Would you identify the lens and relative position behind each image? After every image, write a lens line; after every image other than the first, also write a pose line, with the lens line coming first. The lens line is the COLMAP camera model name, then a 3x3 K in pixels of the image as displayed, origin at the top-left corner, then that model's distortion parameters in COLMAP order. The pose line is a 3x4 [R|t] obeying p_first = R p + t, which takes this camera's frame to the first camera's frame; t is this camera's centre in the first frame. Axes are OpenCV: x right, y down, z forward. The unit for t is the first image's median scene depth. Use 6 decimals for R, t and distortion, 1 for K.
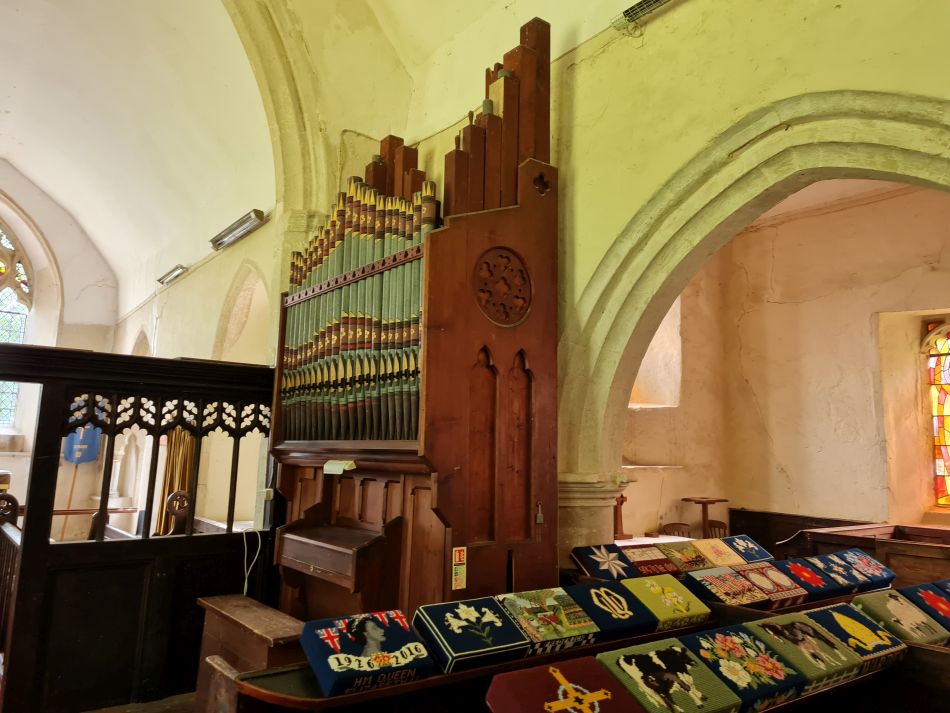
lens RADIAL K [[712.6, 0, 473.0], [0, 712.6, 351.1], [0, 0, 1]] dist [0.044206, -0.000830]
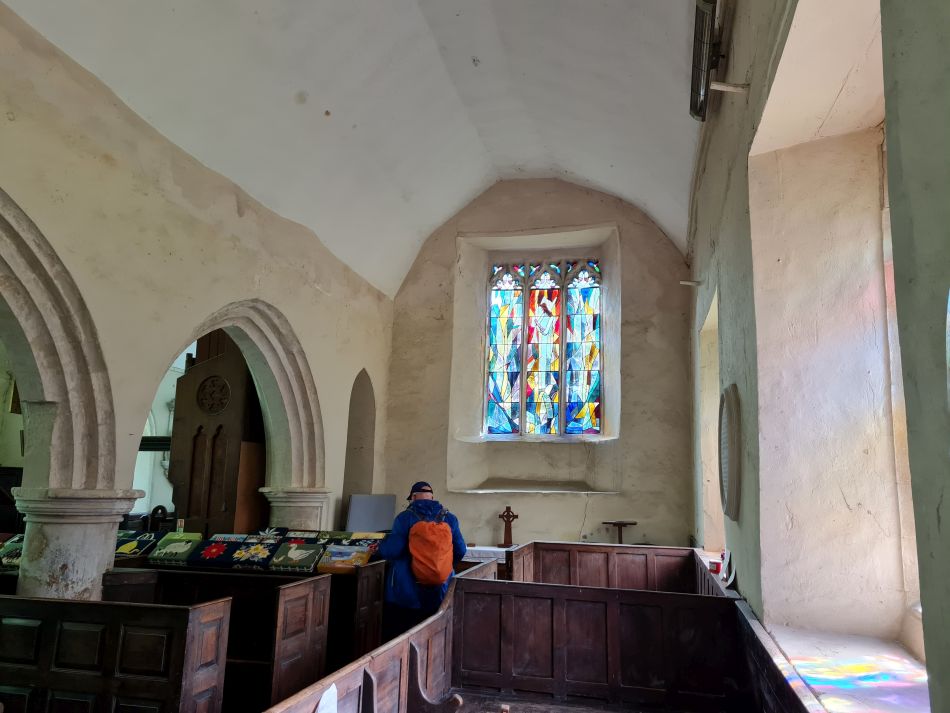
lens RADIAL K [[712.6, 0, 473.0], [0, 712.6, 351.1], [0, 0, 1]] dist [0.044206, -0.000830]
pose [[0.613268, -0.154396, -0.774638, 1.649075], [0.104856, 0.987944, -0.113898, 0.075862], [0.782884, -0.011375, 0.622064, 0.228776]]
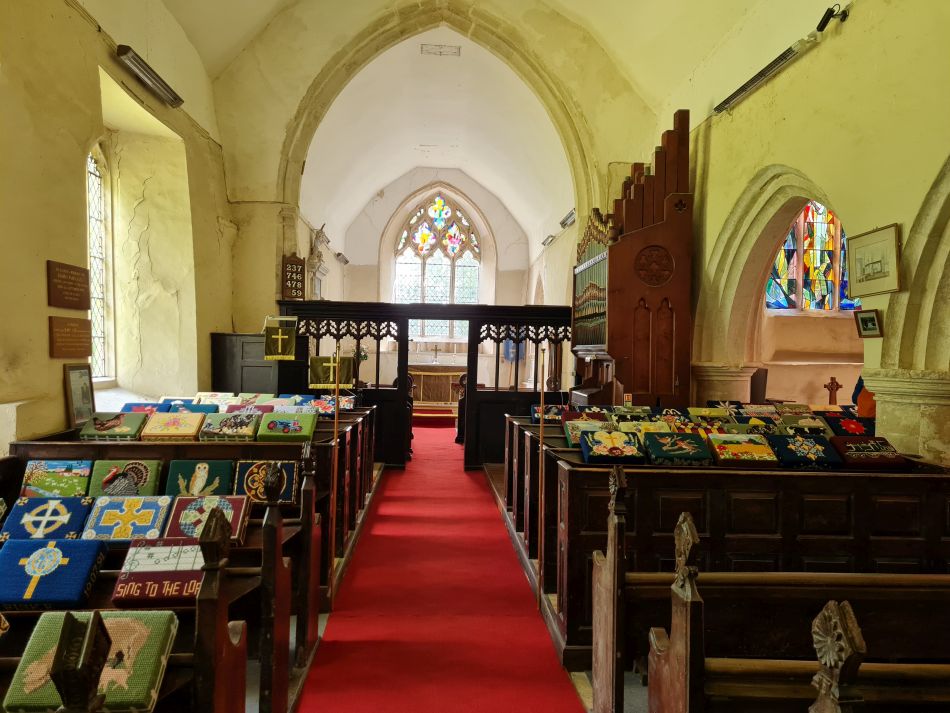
lens RADIAL K [[712.6, 0, 473.0], [0, 712.6, 351.1], [0, 0, 1]] dist [0.044206, -0.000830]
pose [[0.828911, -0.003471, -0.559370, 0.558388], [0.075632, 0.991494, 0.105924, -0.080532], [0.554244, -0.130108, 0.822122, -0.704487]]
